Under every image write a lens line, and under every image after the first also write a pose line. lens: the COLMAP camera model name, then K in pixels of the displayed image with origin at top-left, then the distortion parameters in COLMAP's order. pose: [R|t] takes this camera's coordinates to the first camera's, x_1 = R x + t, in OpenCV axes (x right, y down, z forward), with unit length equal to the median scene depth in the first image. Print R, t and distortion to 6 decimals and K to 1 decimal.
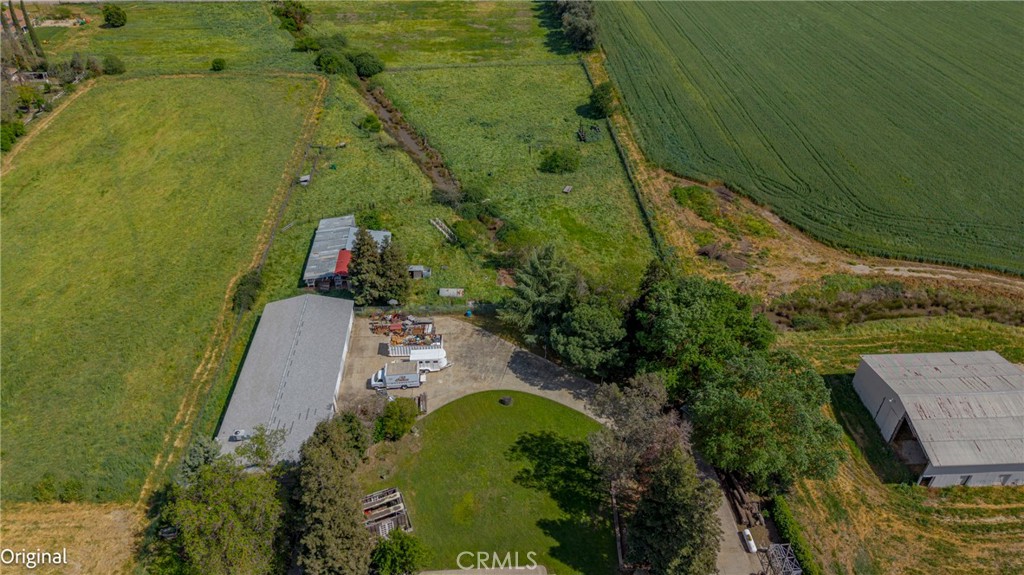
lens RADIAL K [[679.0, 0, 514.3], [0, 679.0, 294.6], [0, 0, 1]] dist [0.044955, -0.048359]
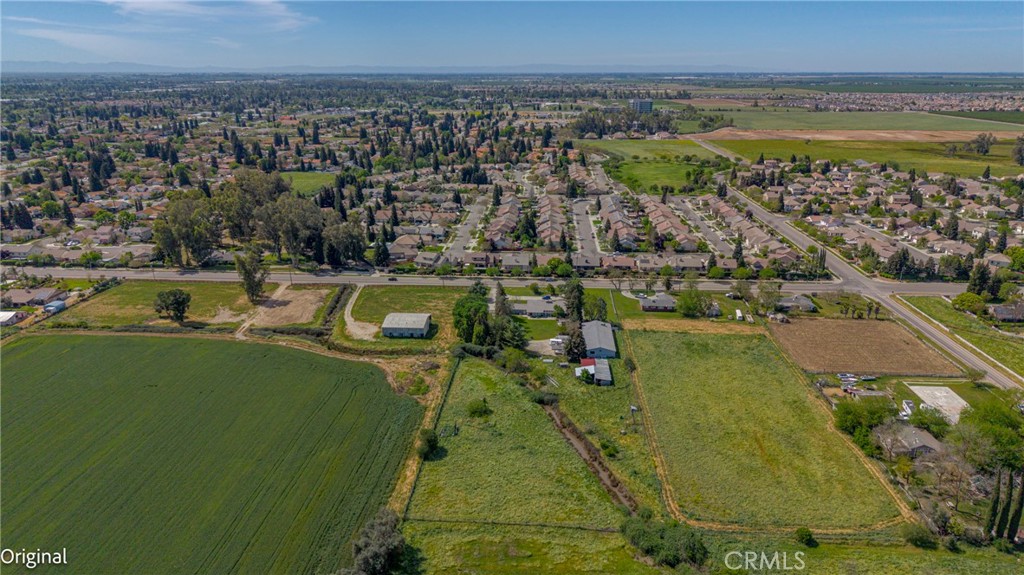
lens RADIAL K [[679.0, 0, 514.3], [0, 679.0, 294.6], [0, 0, 1]] dist [0.044955, -0.048359]
pose [[-0.992135, -0.041810, 0.117981, -0.243745], [0.074343, 0.561481, 0.824144, -2.120154], [-0.100702, 0.826433, -0.553956, 2.105567]]
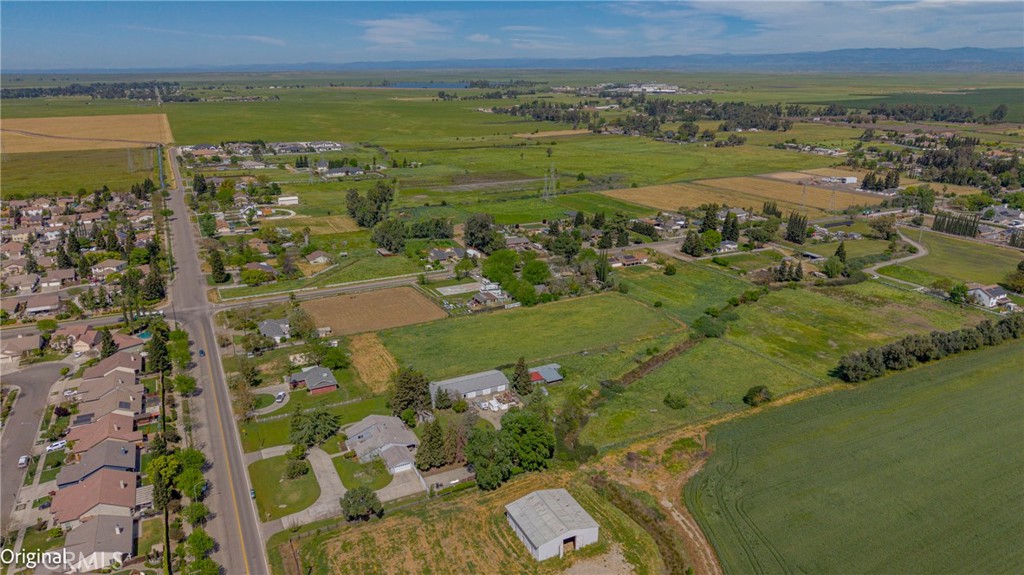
lens RADIAL K [[679.0, 0, 514.3], [0, 679.0, 294.6], [0, 0, 1]] dist [0.044955, -0.048359]
pose [[0.396152, 0.285287, -0.872740, 1.680051], [-0.558145, 0.829552, 0.017817, -0.284952], [0.729066, 0.480057, 0.487860, -0.328713]]
